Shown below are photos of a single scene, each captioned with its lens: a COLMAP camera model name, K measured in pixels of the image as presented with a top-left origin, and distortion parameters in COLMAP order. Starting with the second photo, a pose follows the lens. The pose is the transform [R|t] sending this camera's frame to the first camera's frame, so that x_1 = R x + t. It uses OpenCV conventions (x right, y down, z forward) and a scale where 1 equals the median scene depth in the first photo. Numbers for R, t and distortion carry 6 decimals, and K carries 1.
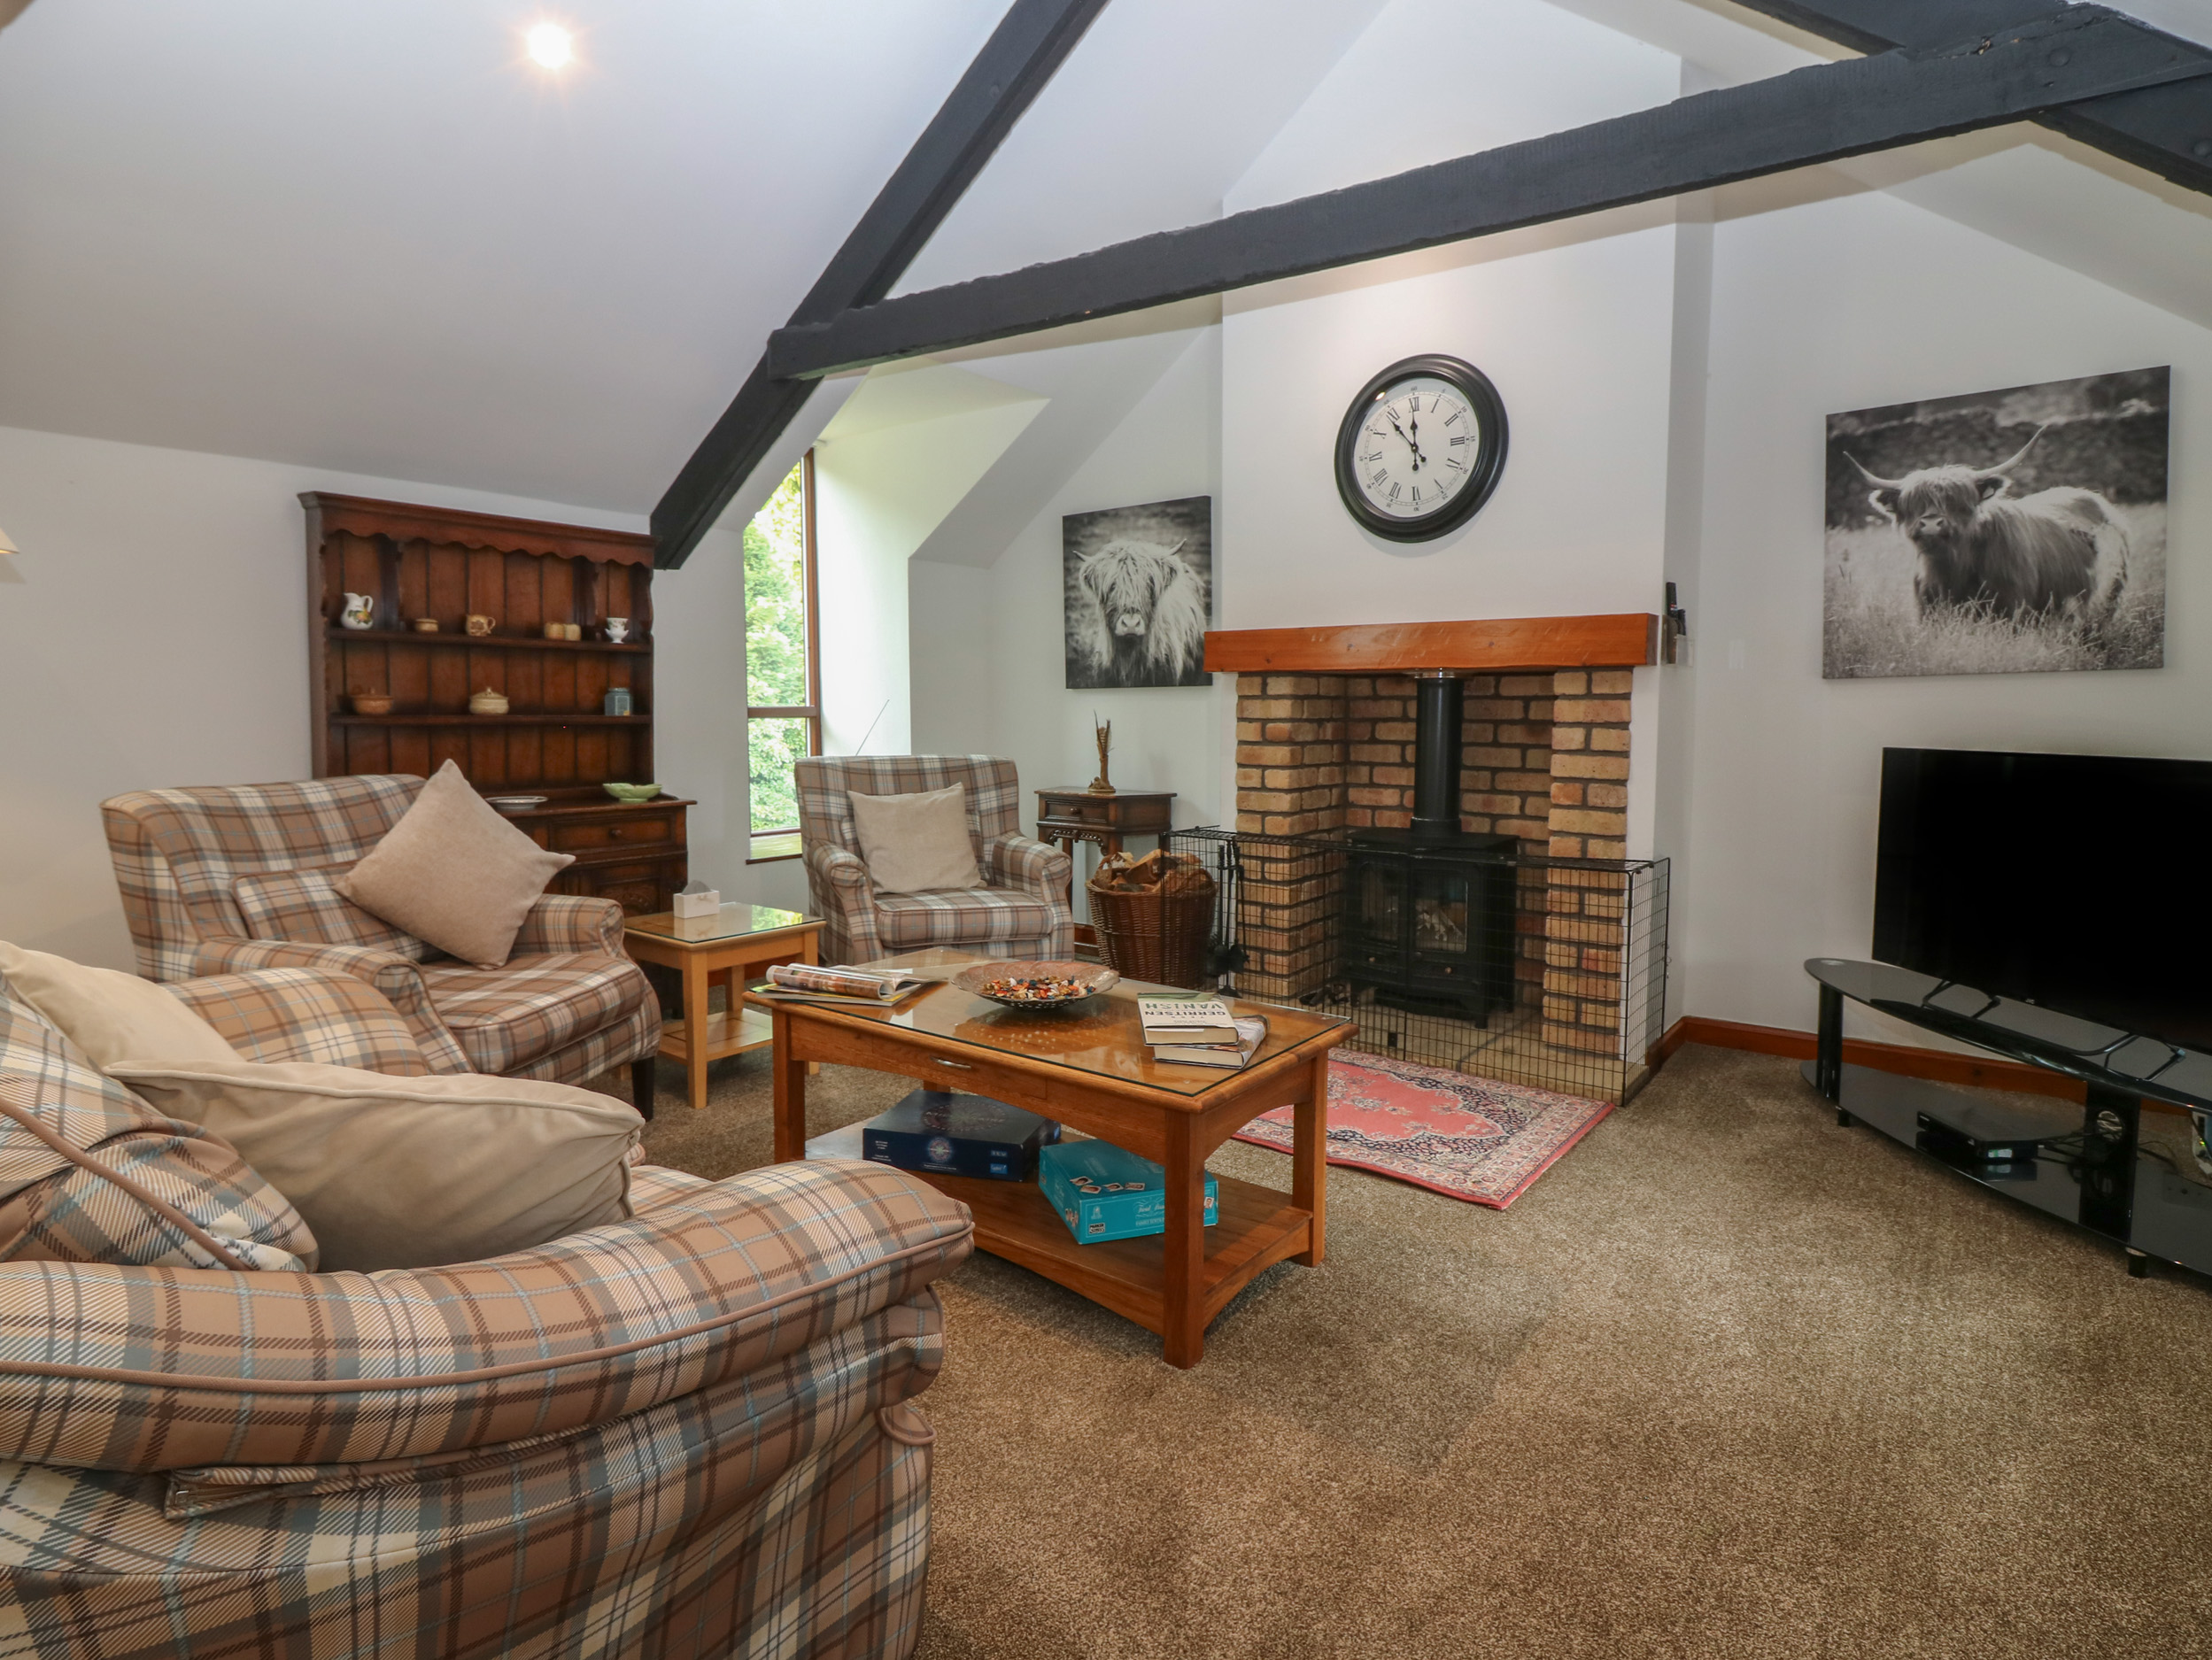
lens RADIAL K [[1186.8, 0, 1084.8], [0, 1186.8, 806.7], [0, 0, 1]] dist [-0.003974, -0.013439]
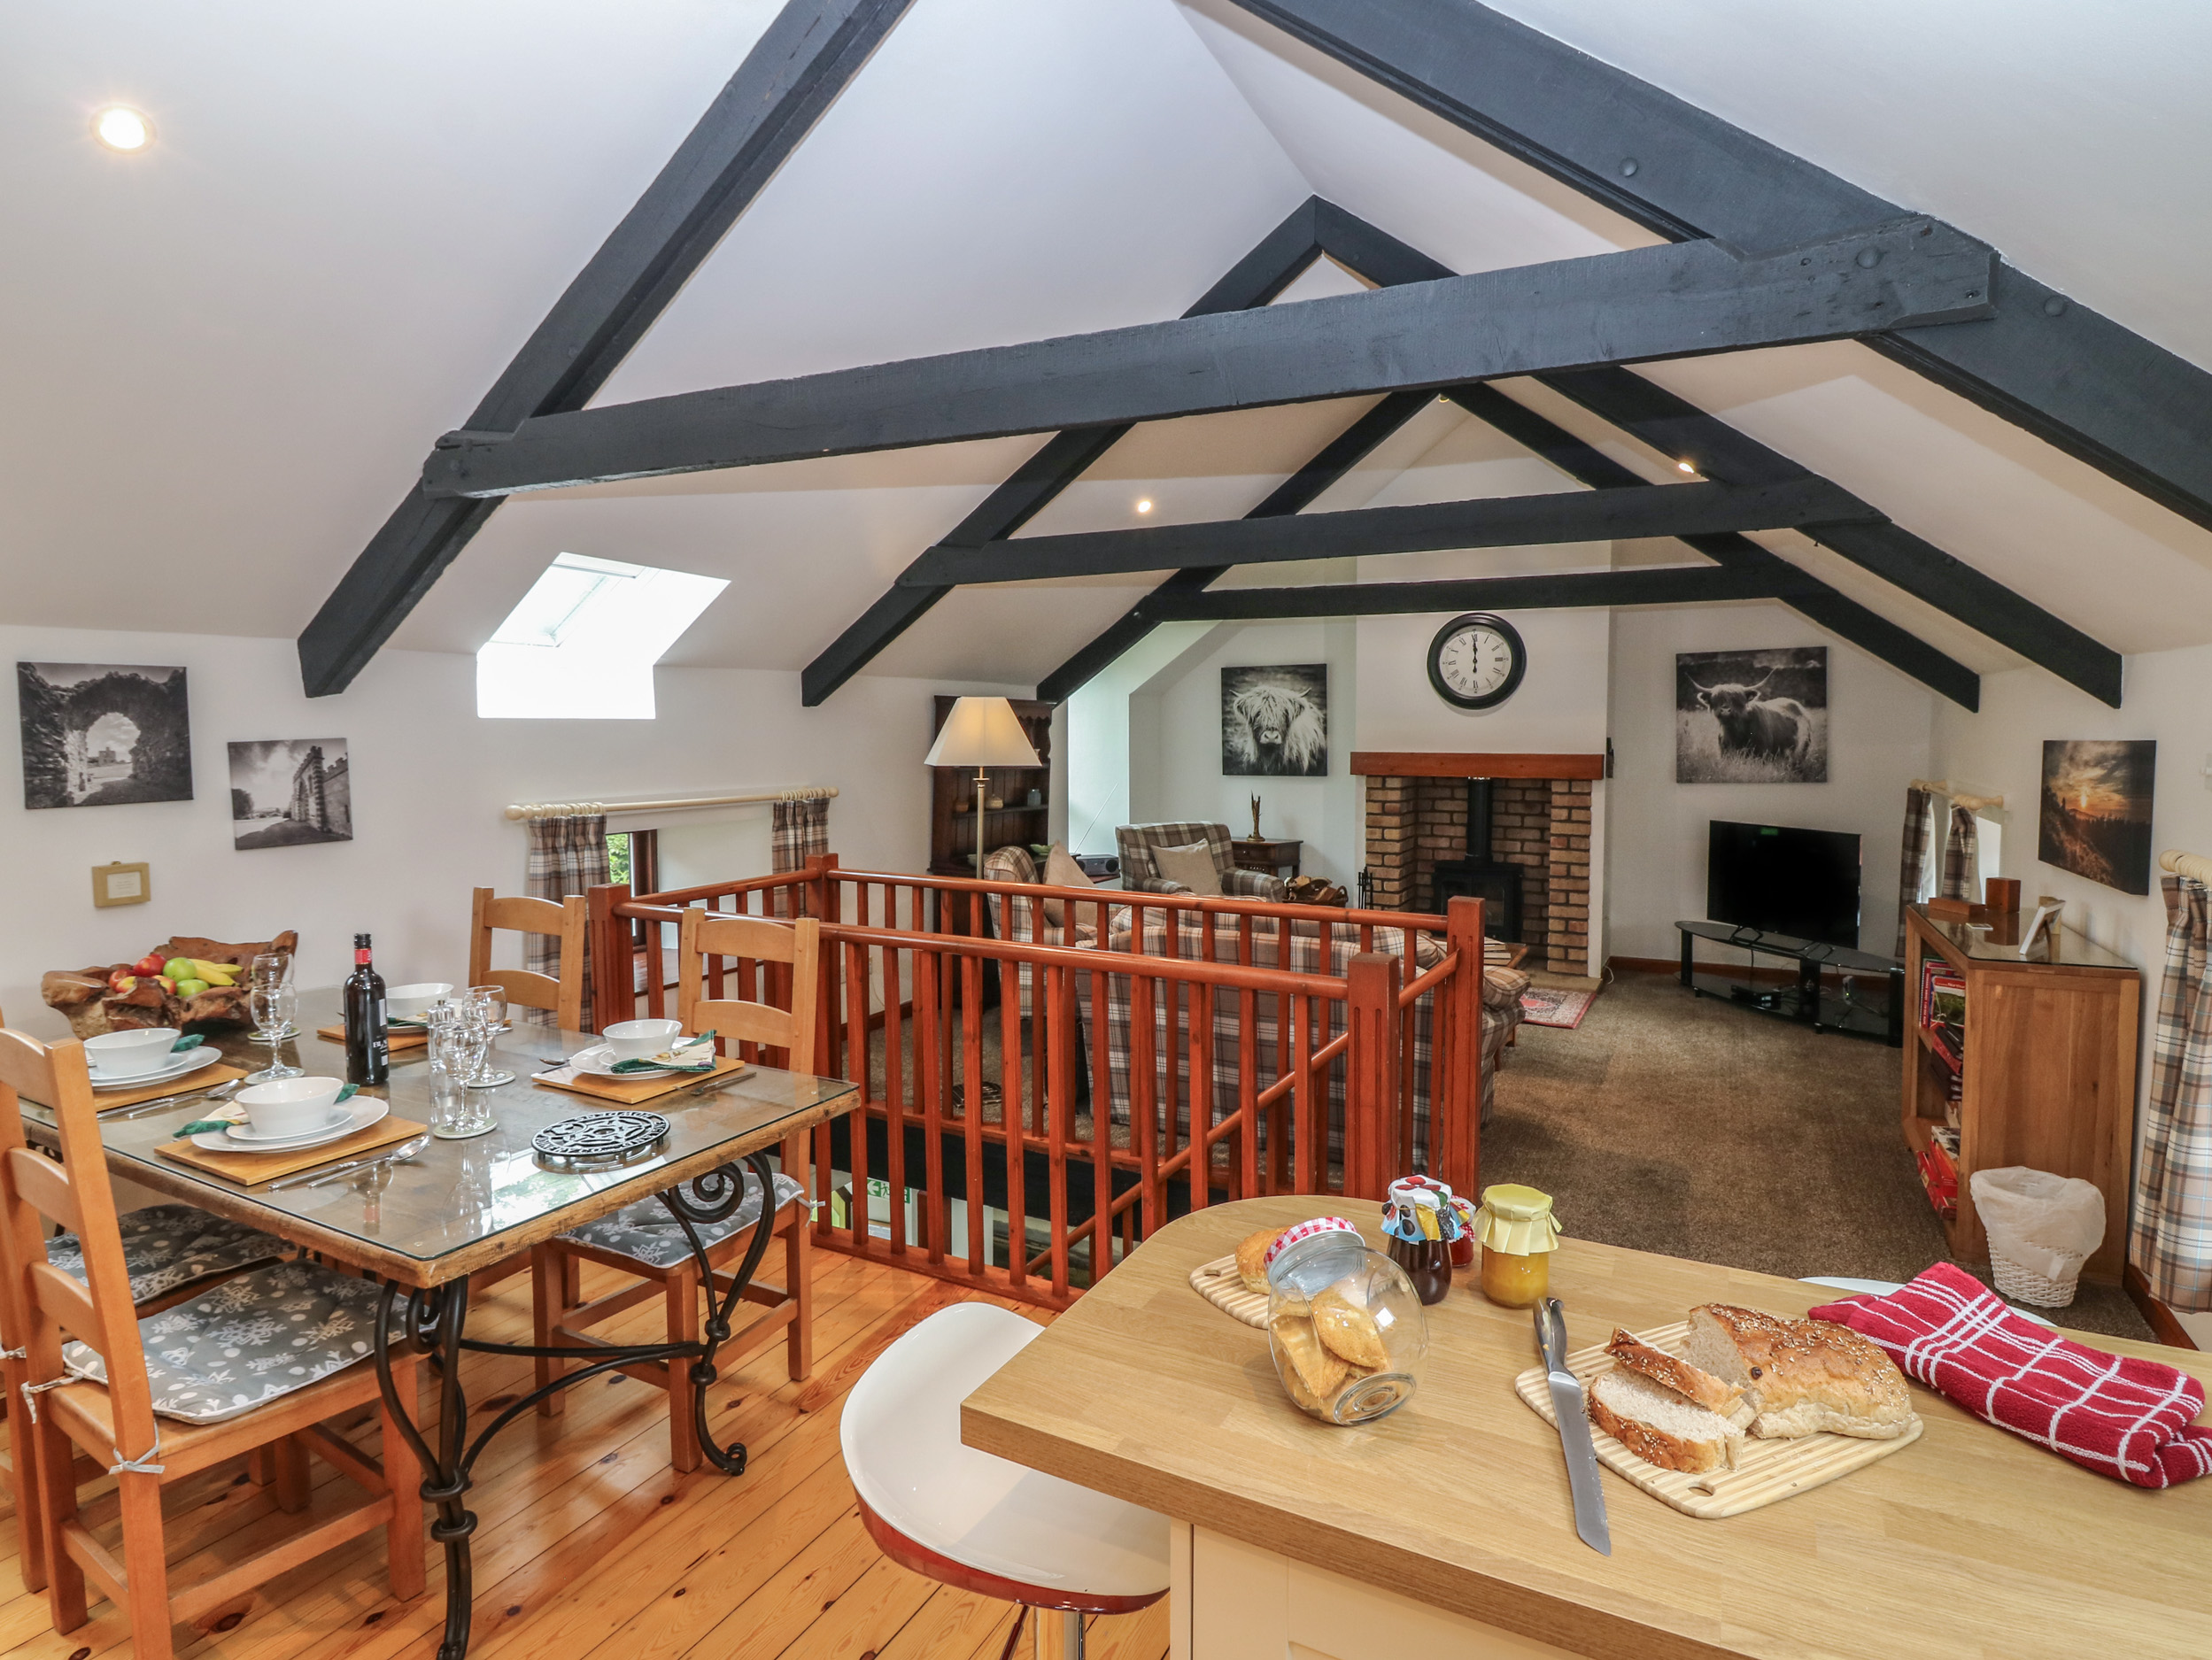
lens RADIAL K [[1186.8, 0, 1093.3], [0, 1186.8, 809.8], [0, 0, 1]] dist [-0.003974, -0.013439]
pose [[0.986146, -0.016860, 0.165023, -0.682362], [0.019126, 0.999743, -0.012154, -0.055939], [-0.164775, 0.015142, 0.986215, -0.817139]]
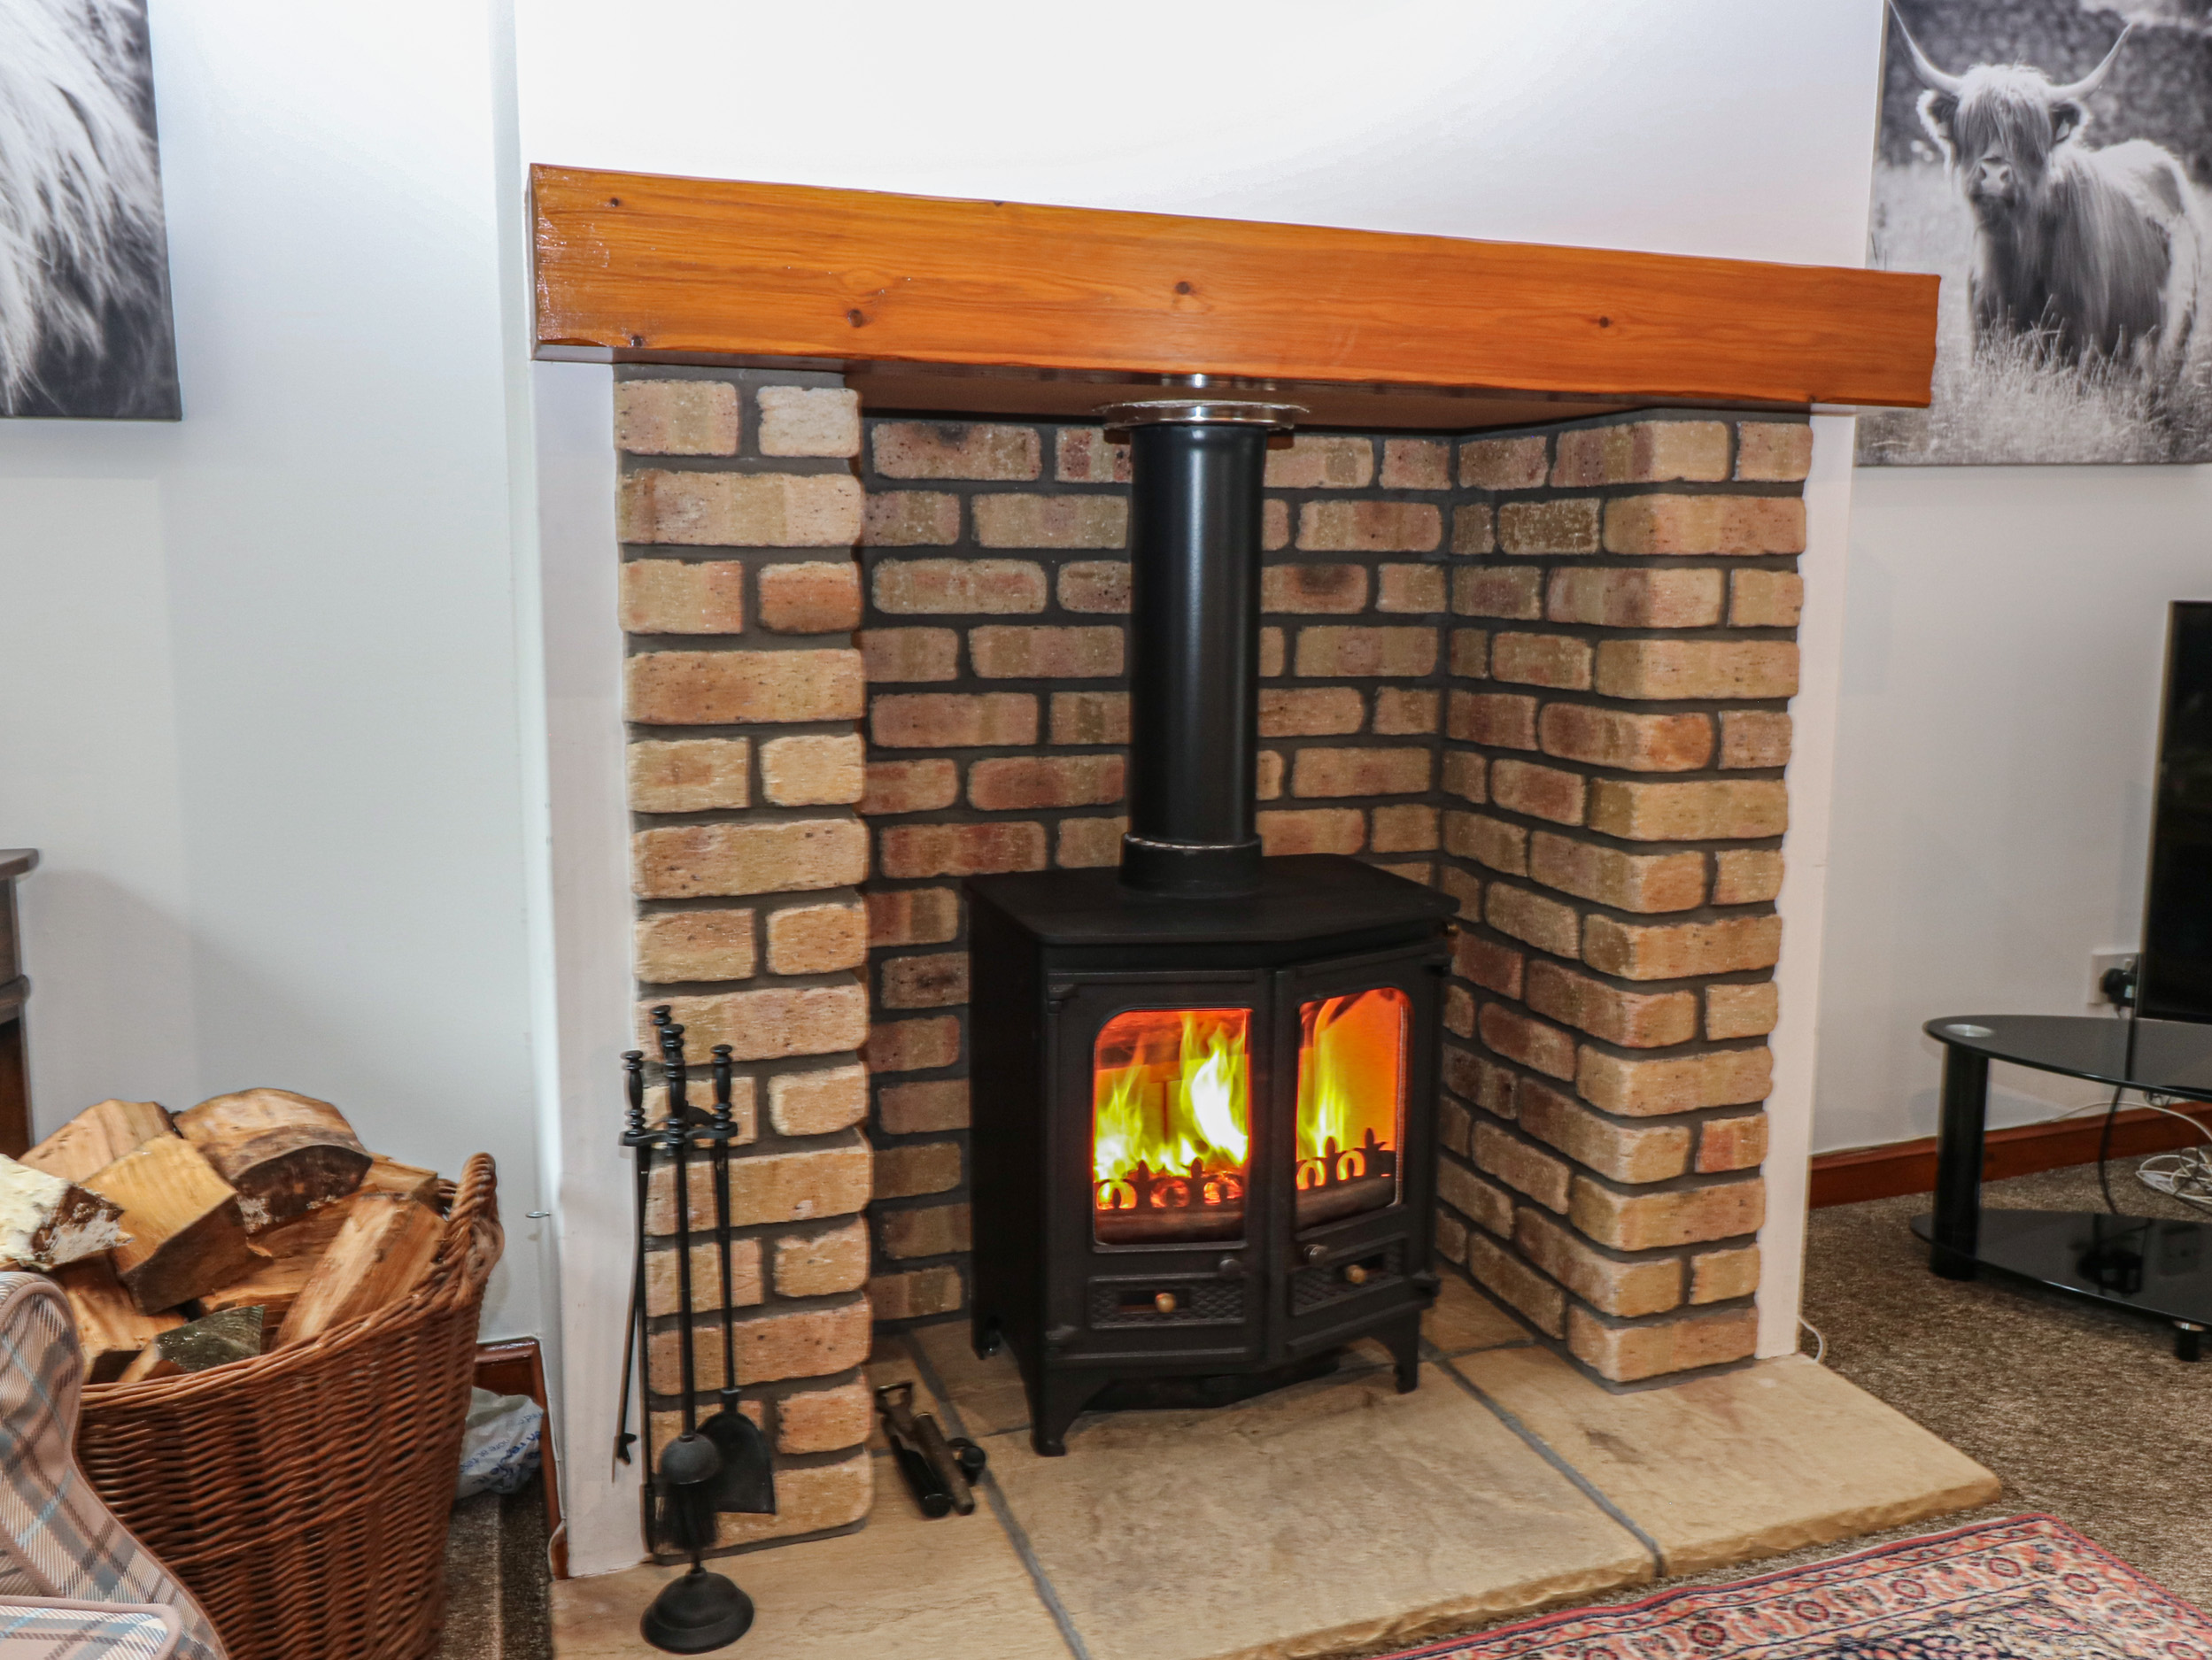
lens RADIAL K [[1756.9, 0, 1121.4], [0, 1756.9, 799.3], [0, 0, 1]] dist [-0.002515, 0.001827]
pose [[0.505939, -0.118981, 0.854324, -0.173195], [0.067675, 0.992863, 0.098197, -0.060842], [-0.859910, 0.008135, 0.510380, 0.870628]]
